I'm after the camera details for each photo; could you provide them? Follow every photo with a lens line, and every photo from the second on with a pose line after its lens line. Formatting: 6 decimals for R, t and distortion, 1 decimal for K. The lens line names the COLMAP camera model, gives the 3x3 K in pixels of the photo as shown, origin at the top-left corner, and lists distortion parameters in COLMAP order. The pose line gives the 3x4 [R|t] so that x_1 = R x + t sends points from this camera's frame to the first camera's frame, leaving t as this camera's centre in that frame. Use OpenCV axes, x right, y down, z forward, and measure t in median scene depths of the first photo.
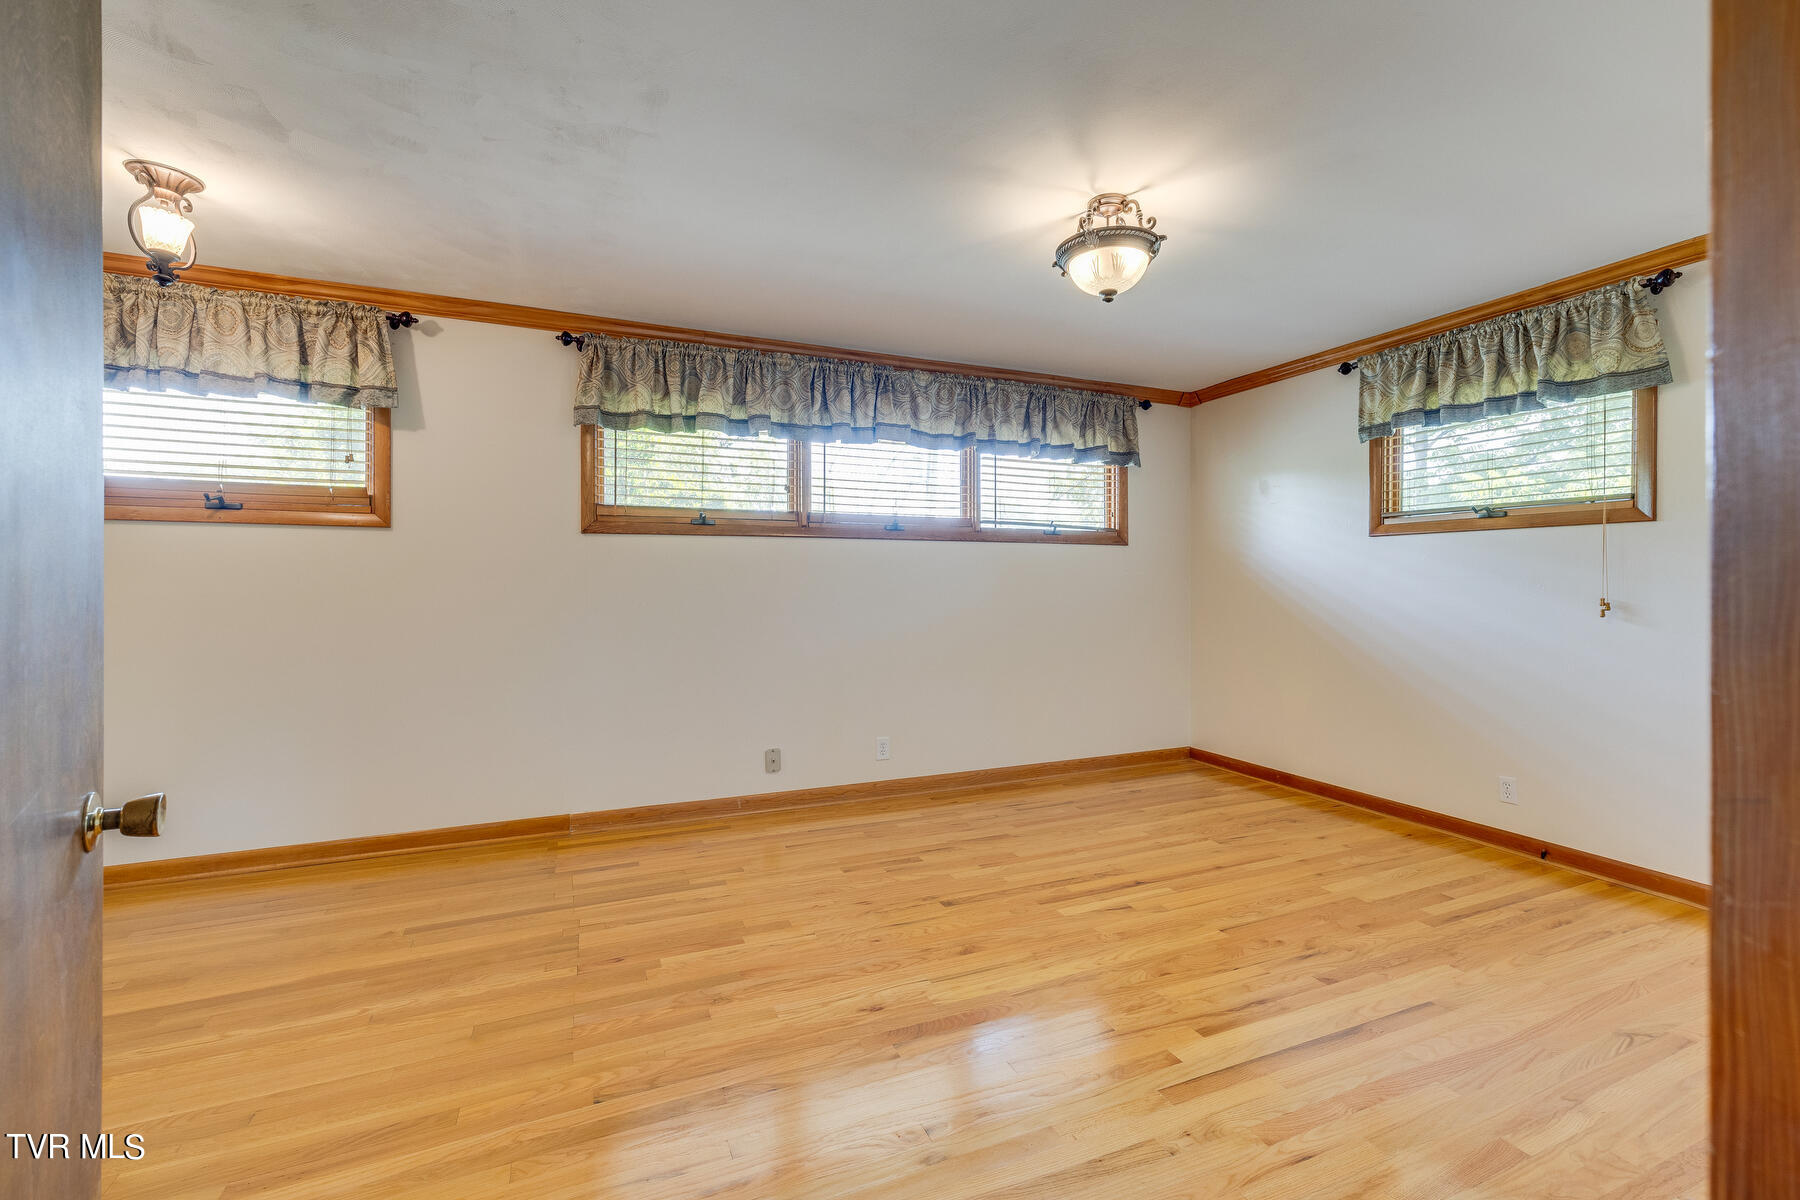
lens RADIAL K [[763.8, 0, 893.2], [0, 763.8, 572.4], [0, 0, 1]] dist [0.003530, 0.000775]
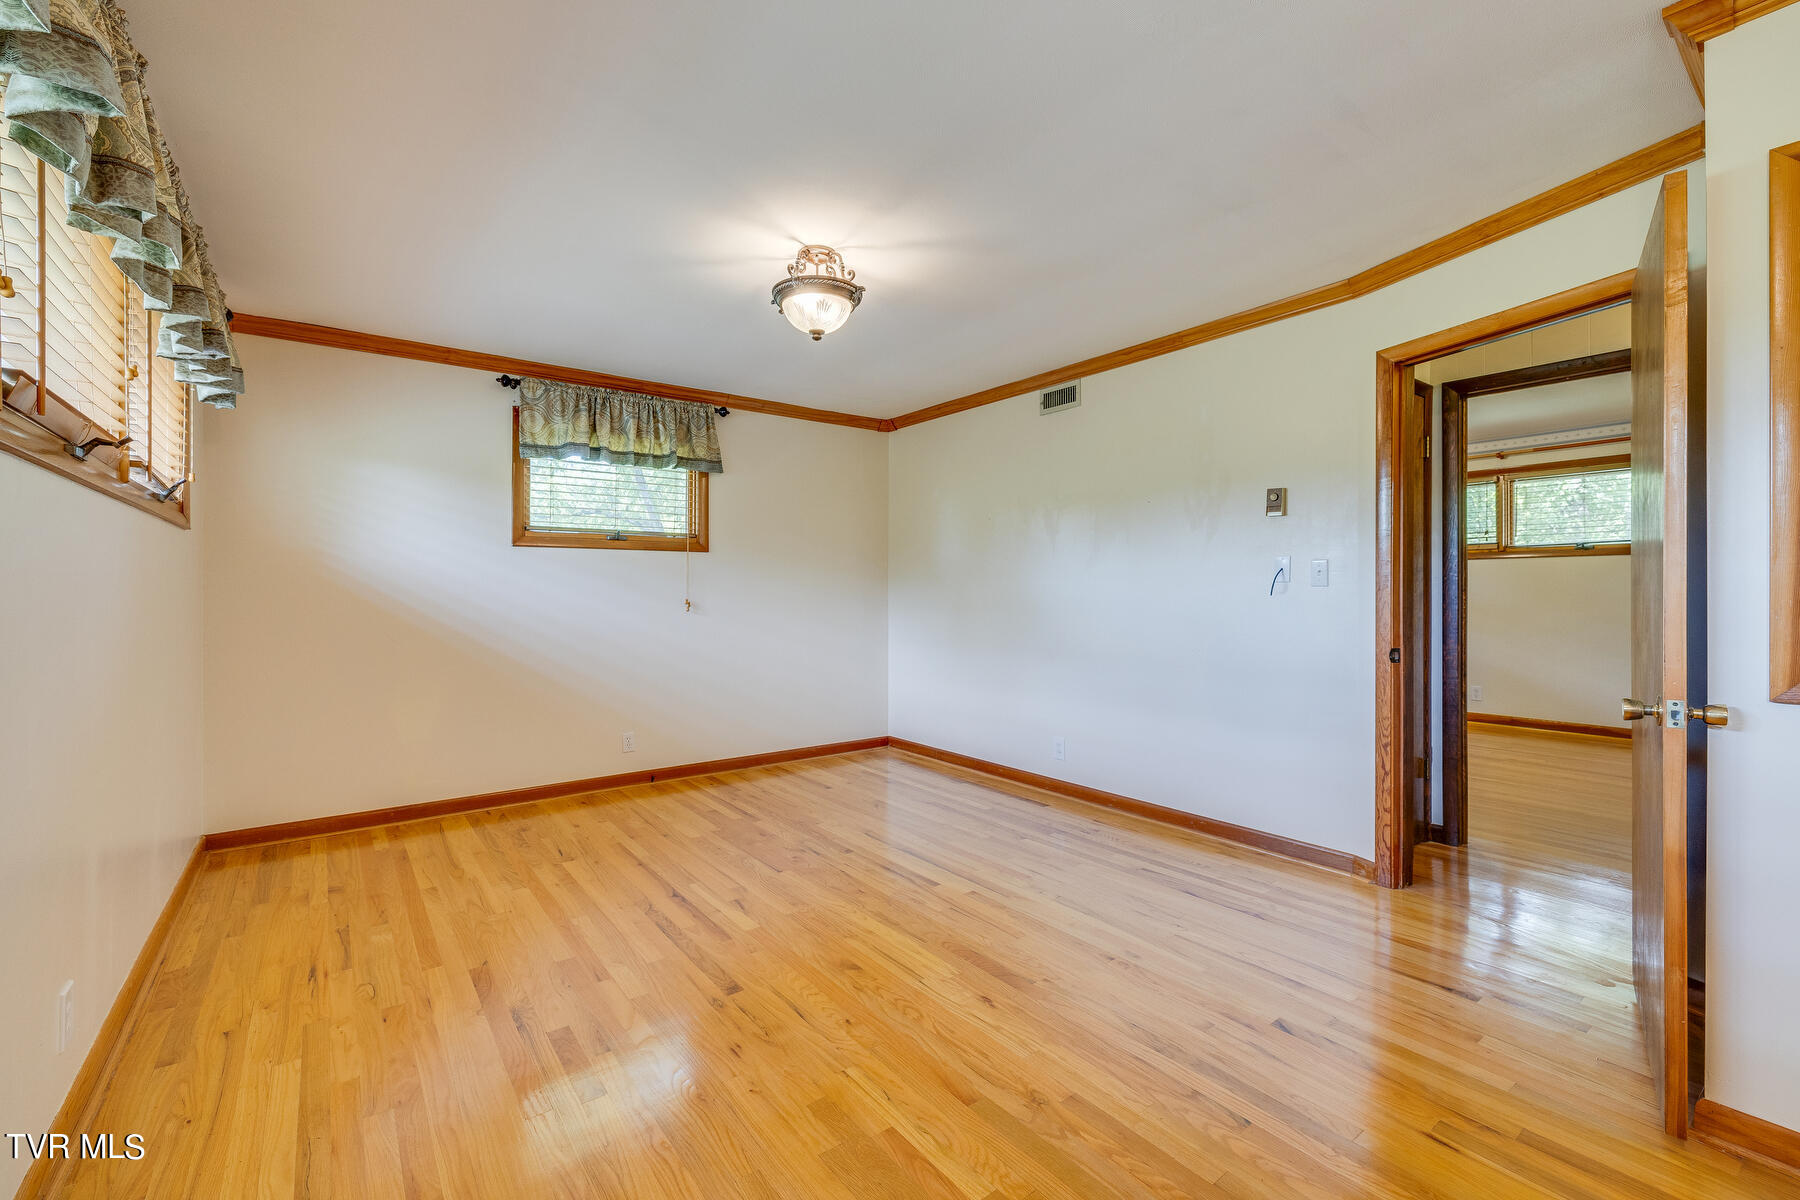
lens RADIAL K [[763.8, 0, 906.4], [0, 763.8, 594.7], [0, 0, 1]] dist [0.003530, 0.000775]
pose [[-0.251907, -0.006507, 0.967730, -0.680027], [-0.010772, 0.999934, 0.003920, 0.012282], [-0.967692, -0.009437, -0.251960, 0.934984]]
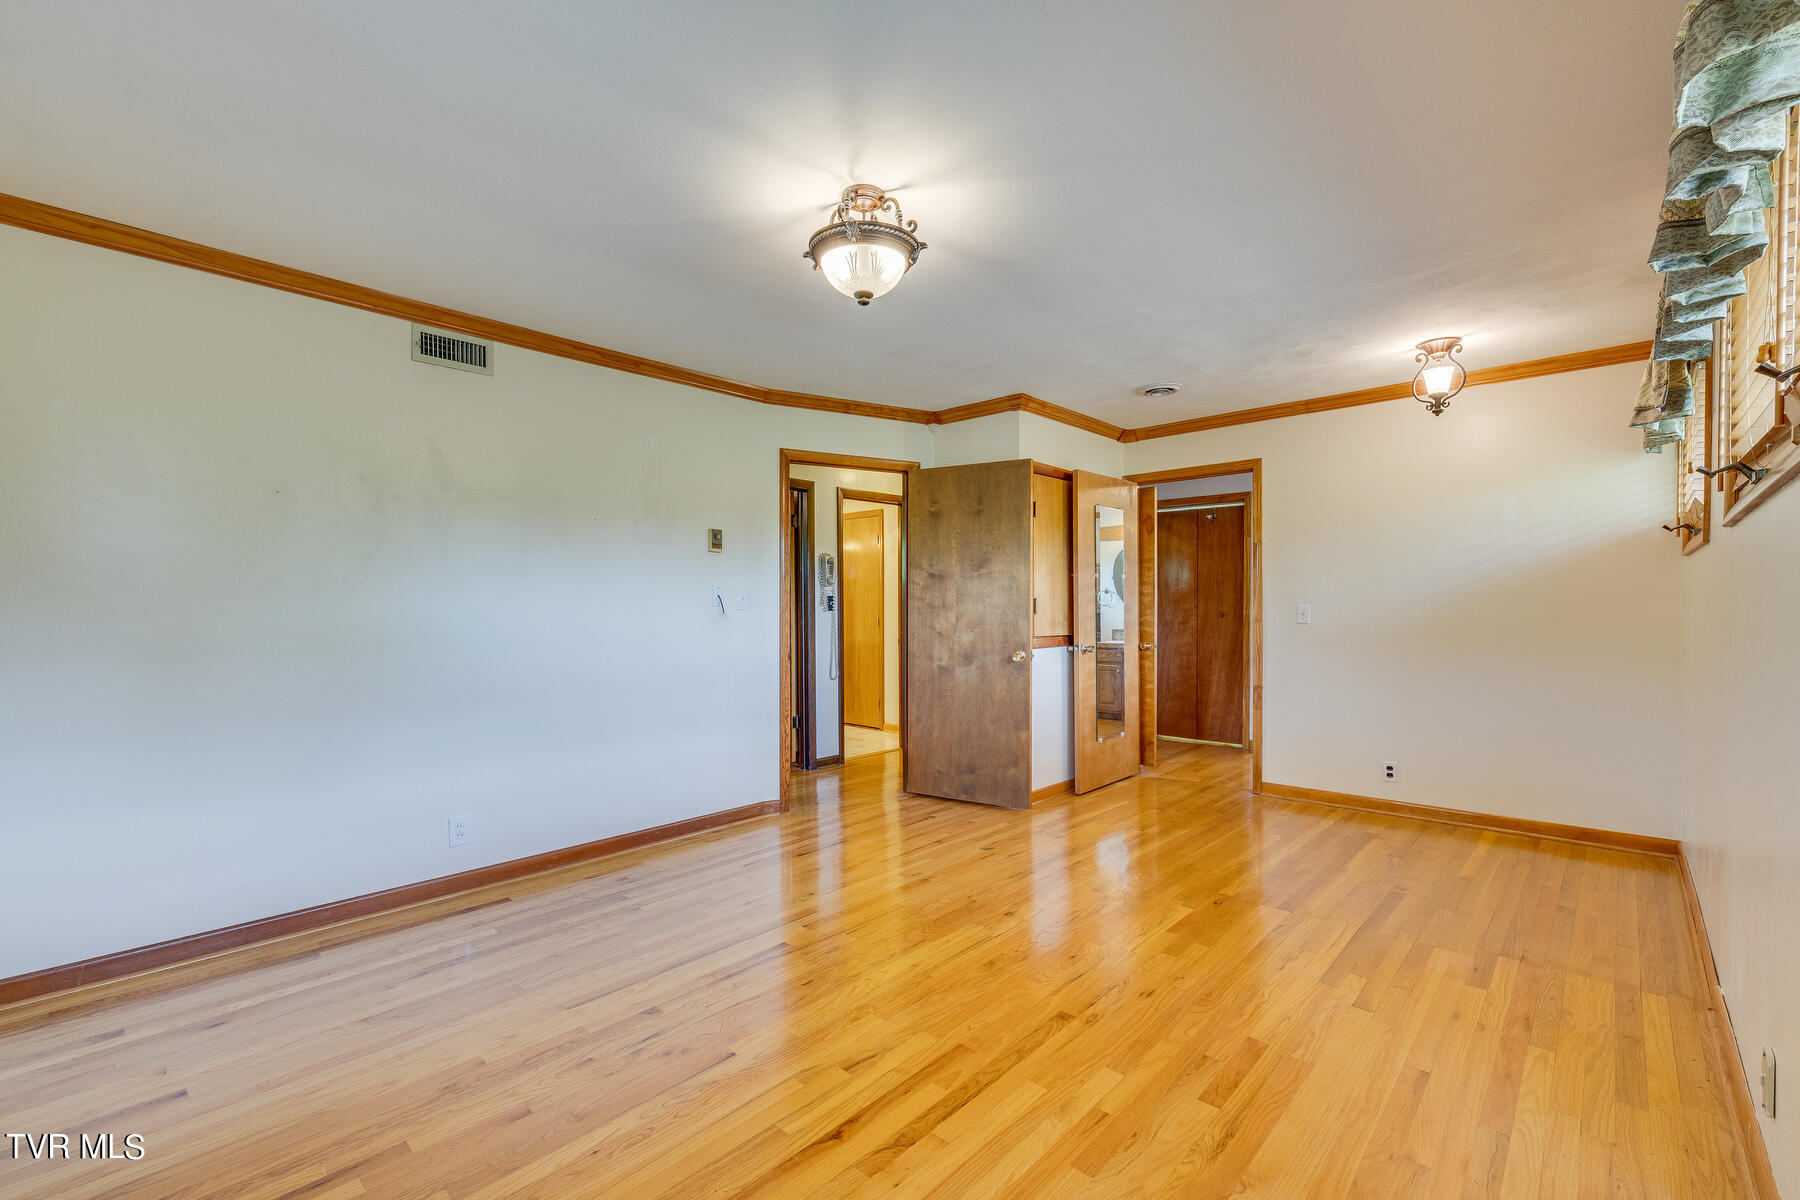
lens RADIAL K [[763.8, 0, 909.2], [0, 763.8, 611.5], [0, 0, 1]] dist [0.003530, 0.000775]
pose [[-0.907595, 0.004288, -0.419824, 0.497031], [0.008406, 0.999933, -0.007959, 0.016736], [0.419762, -0.010753, -0.907571, 1.503190]]
